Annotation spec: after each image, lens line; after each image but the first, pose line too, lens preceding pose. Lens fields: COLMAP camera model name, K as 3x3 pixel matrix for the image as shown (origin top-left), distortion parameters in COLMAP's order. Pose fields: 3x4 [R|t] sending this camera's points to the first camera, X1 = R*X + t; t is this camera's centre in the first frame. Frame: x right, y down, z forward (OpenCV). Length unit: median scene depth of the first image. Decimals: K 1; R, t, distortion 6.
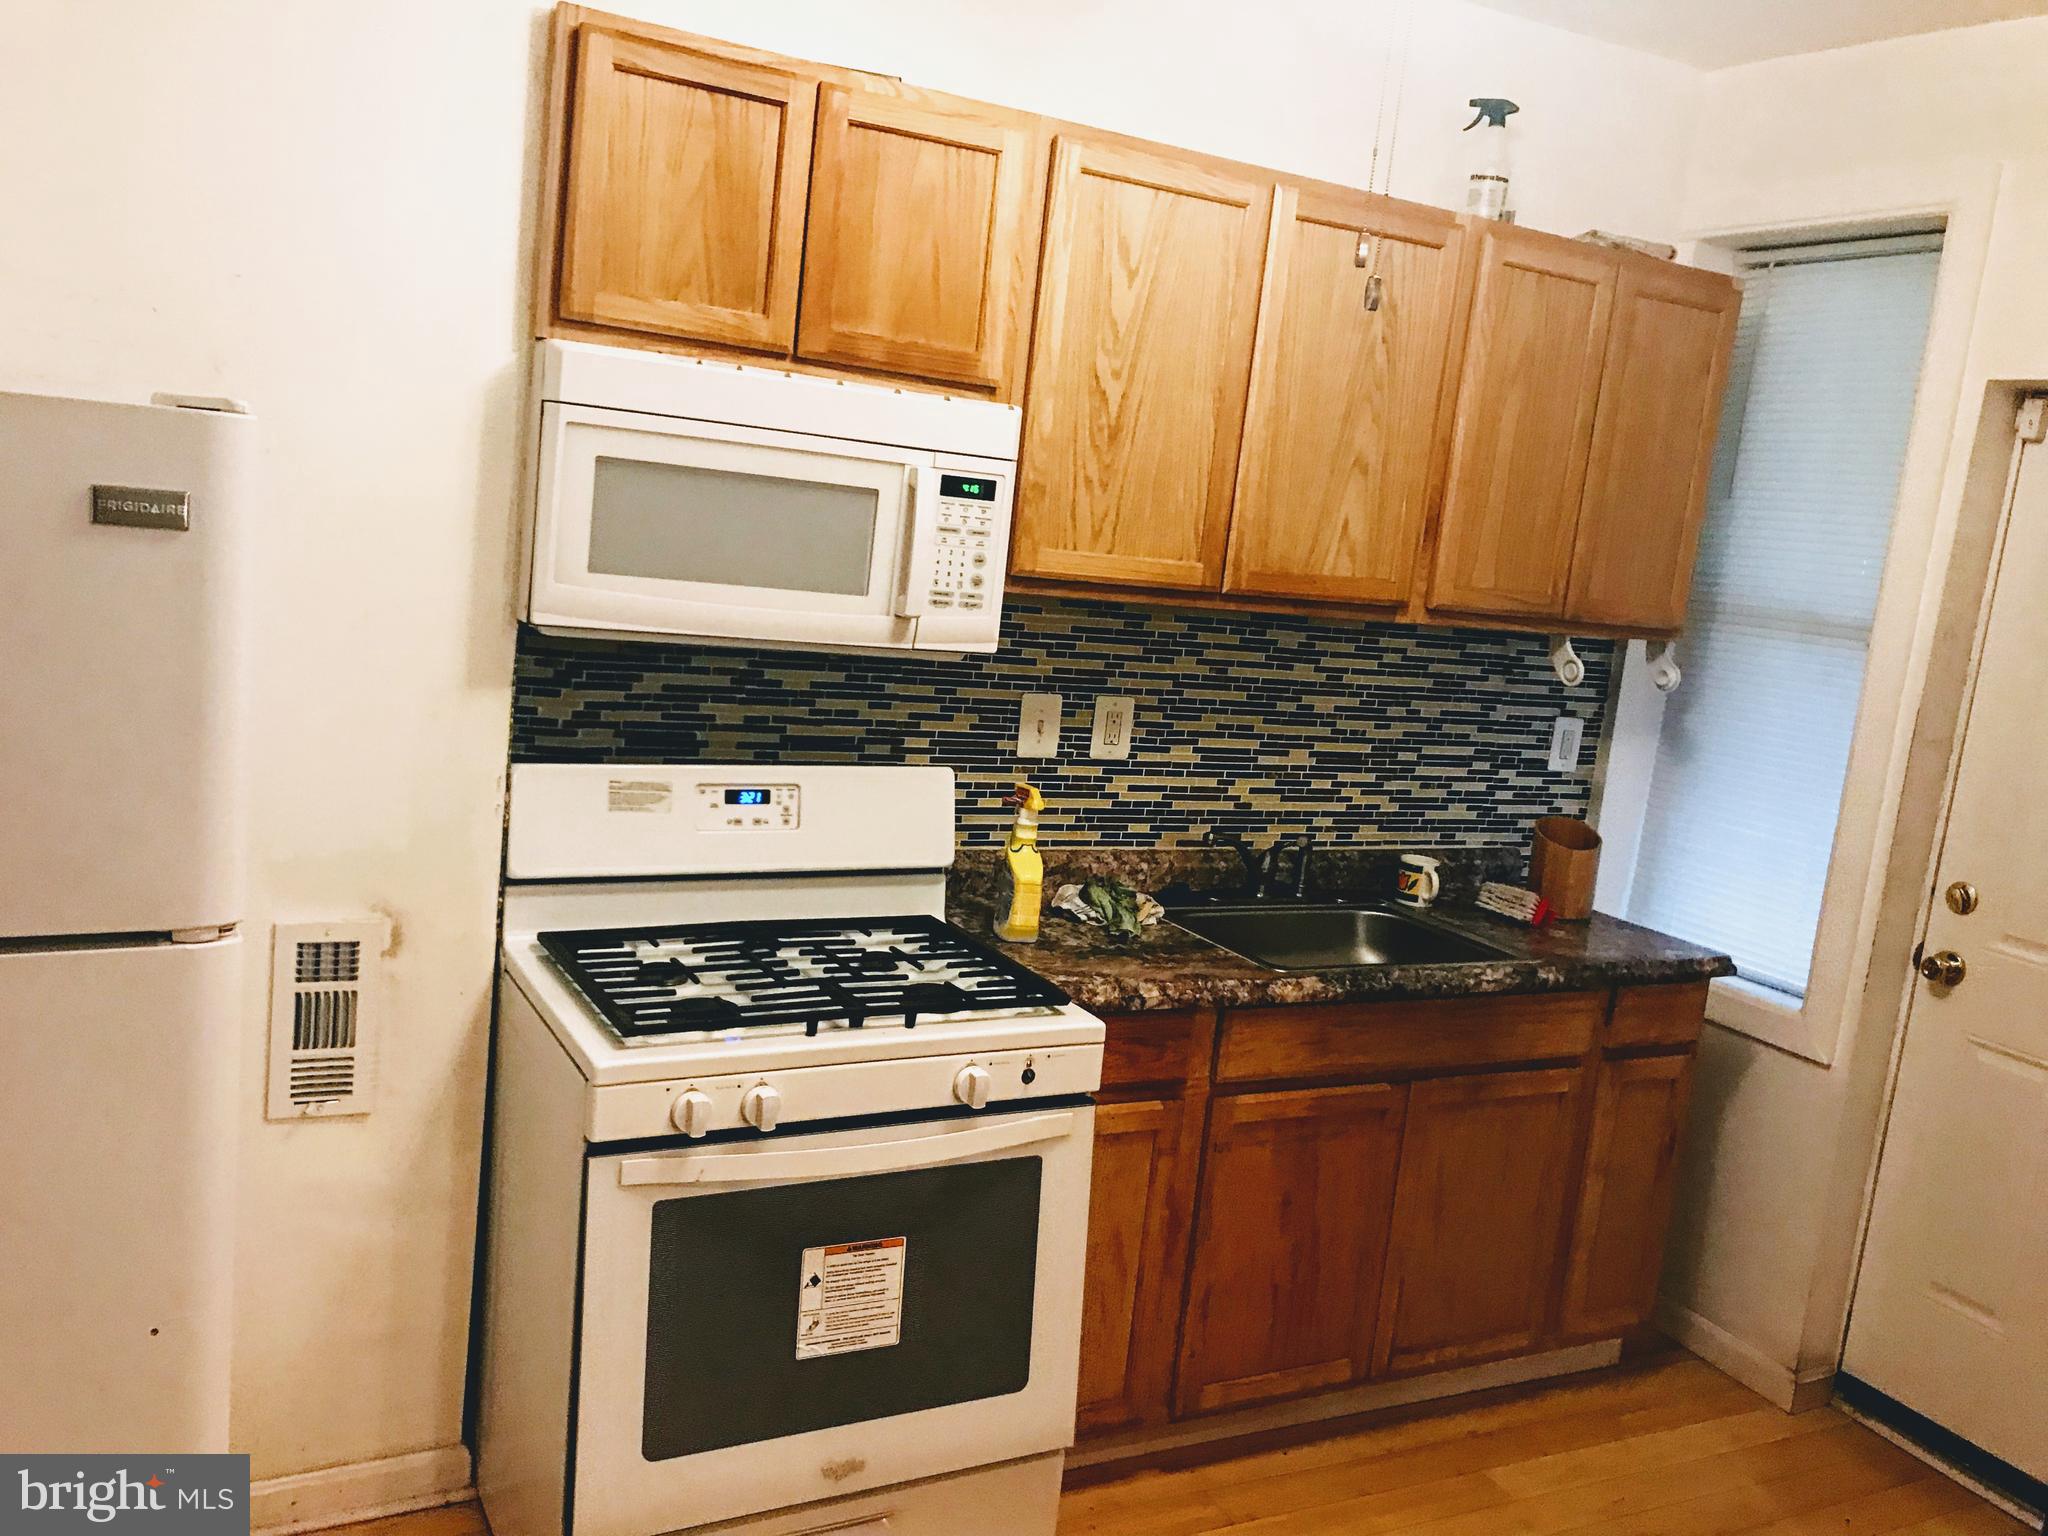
lens RADIAL K [[1697.3, 0, 1005.2], [0, 1697.3, 763.9], [0, 0, 1]] dist [0.039267, -0.036318]
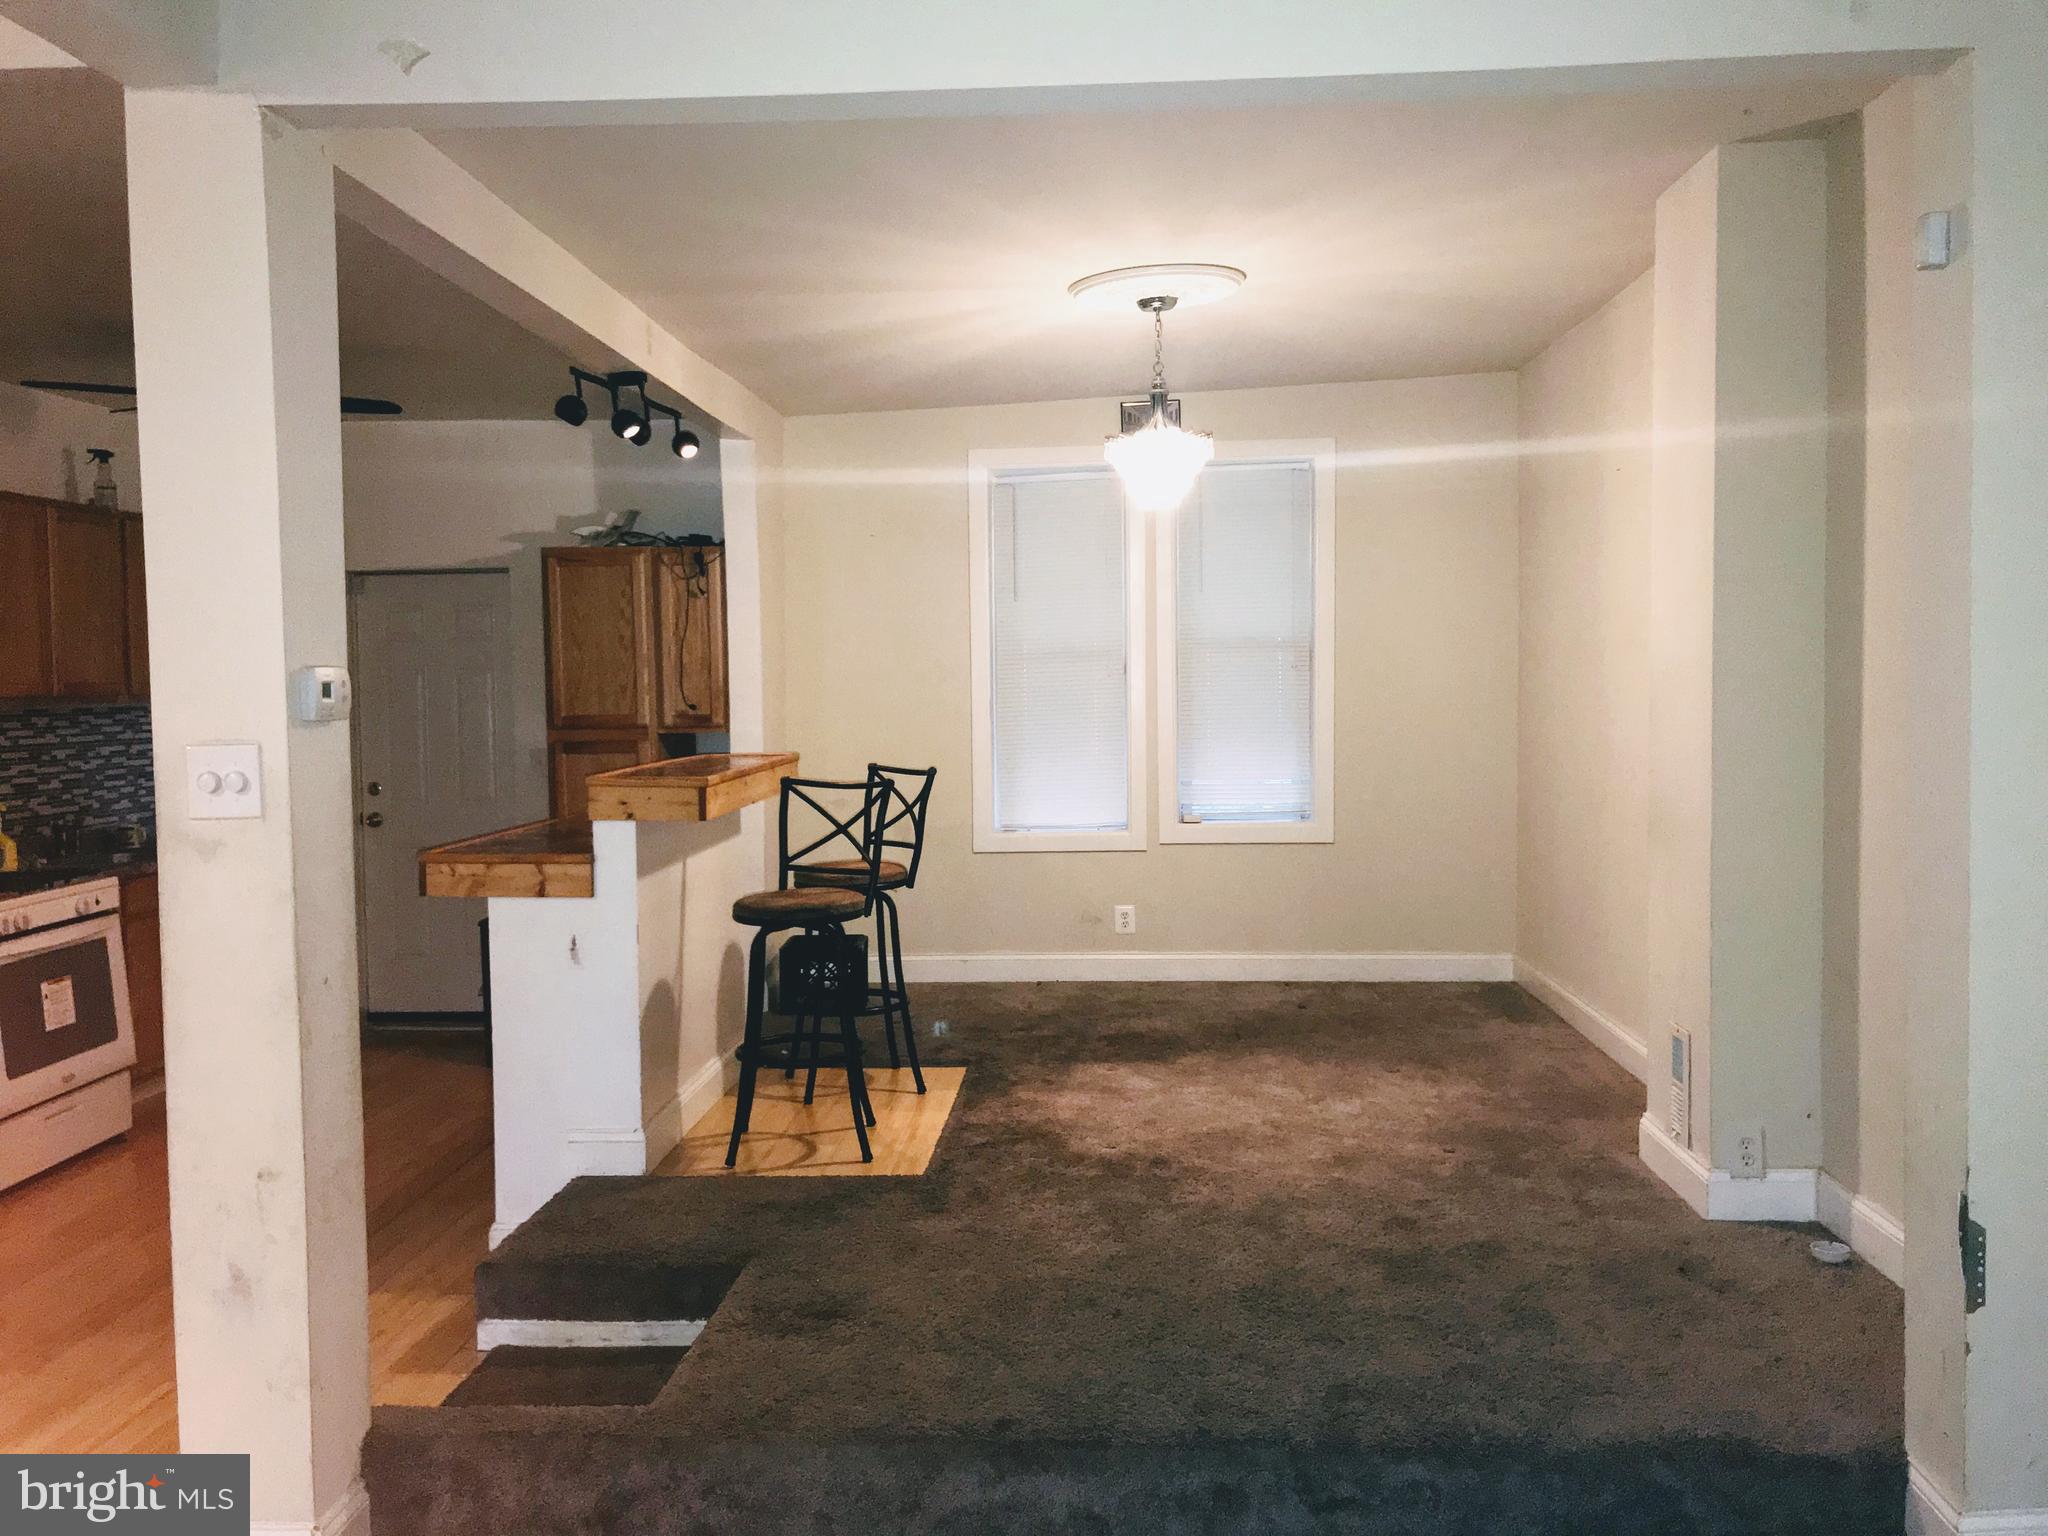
lens RADIAL K [[1697.3, 0, 1033.0], [0, 1697.3, 766.0], [0, 0, 1]] dist [0.039267, -0.036318]
pose [[0.511518, -0.157865, 0.844647, -1.013282], [0.200830, 0.977718, 0.061114, 0.091342], [-0.835474, 0.138369, 0.531825, -1.065063]]
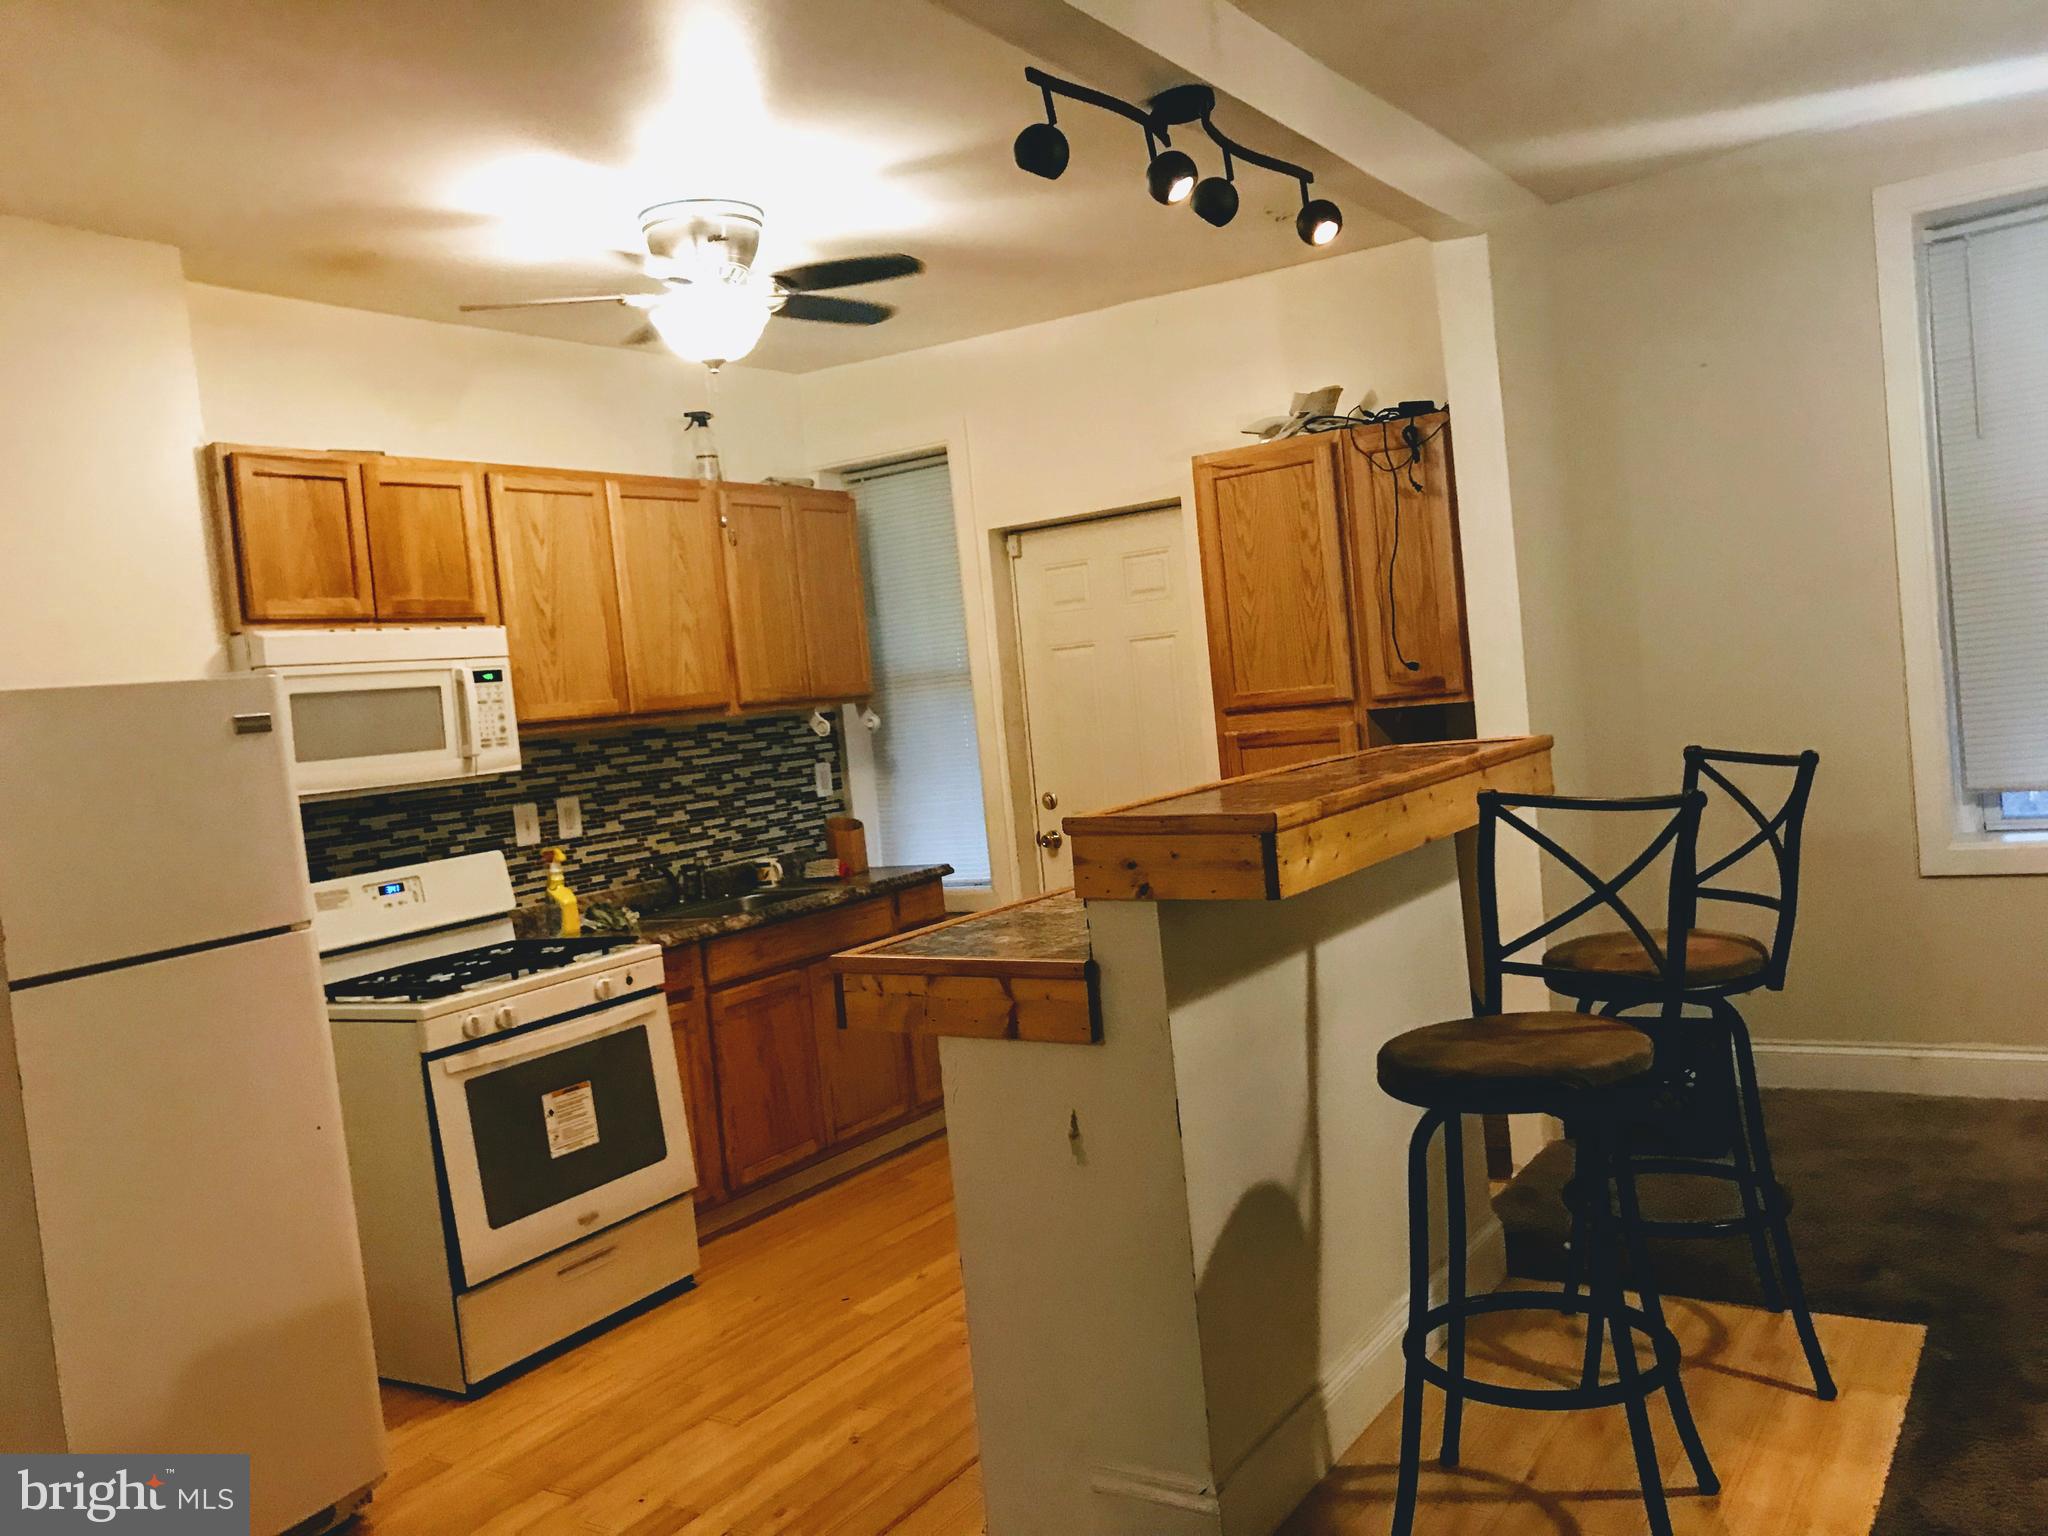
lens RADIAL K [[1697.3, 0, 1018.7], [0, 1697.3, 757.2], [0, 0, 1]] dist [0.039267, -0.036318]
pose [[0.855129, -0.208769, 0.474520, -0.345625], [0.261345, 0.964110, -0.046801, 0.116824], [-0.447719, 0.164035, 0.879000, -0.632764]]
